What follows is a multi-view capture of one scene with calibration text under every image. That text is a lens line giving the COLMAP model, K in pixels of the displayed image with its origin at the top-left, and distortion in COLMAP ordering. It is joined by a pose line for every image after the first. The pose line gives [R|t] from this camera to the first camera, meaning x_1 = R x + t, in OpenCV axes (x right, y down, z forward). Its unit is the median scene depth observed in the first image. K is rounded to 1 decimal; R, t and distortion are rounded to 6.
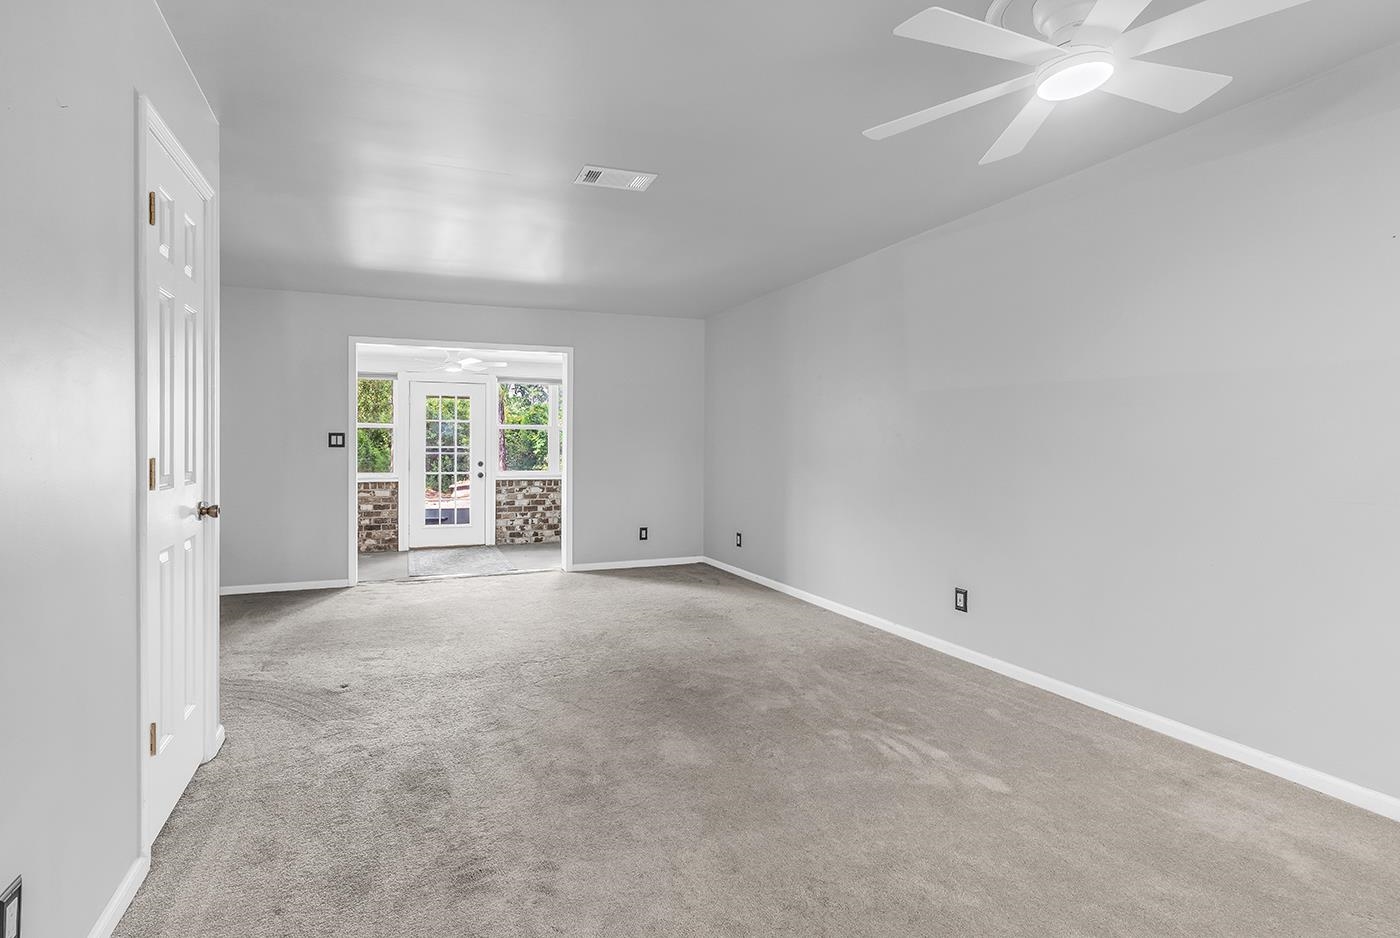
lens RADIAL K [[644.7, 0, 615.4], [0, 644.7, 442.8], [0, 0, 1]] dist [0.000463, -0.000249]
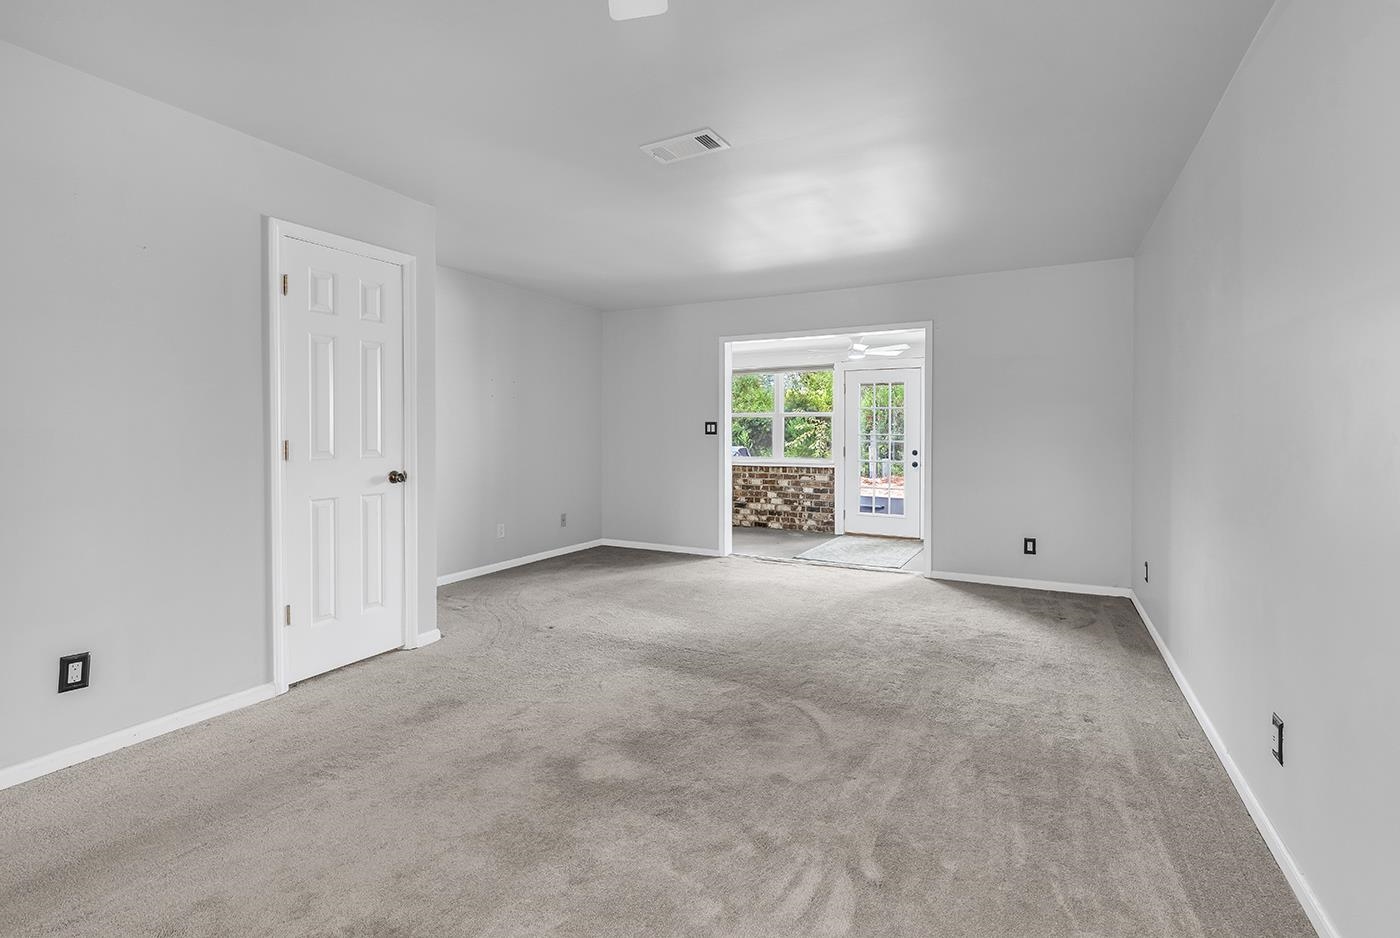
lens RADIAL K [[637.1, 0, 732.0], [0, 637.1, 436.9], [0, 0, 1]] dist [0.001511, 0.000026]
pose [[0.699546, 0.008343, -0.714539, 0.333323], [-0.000381, 0.999936, 0.011303, -0.001356], [0.714588, -0.007635, 0.699504, 0.189595]]
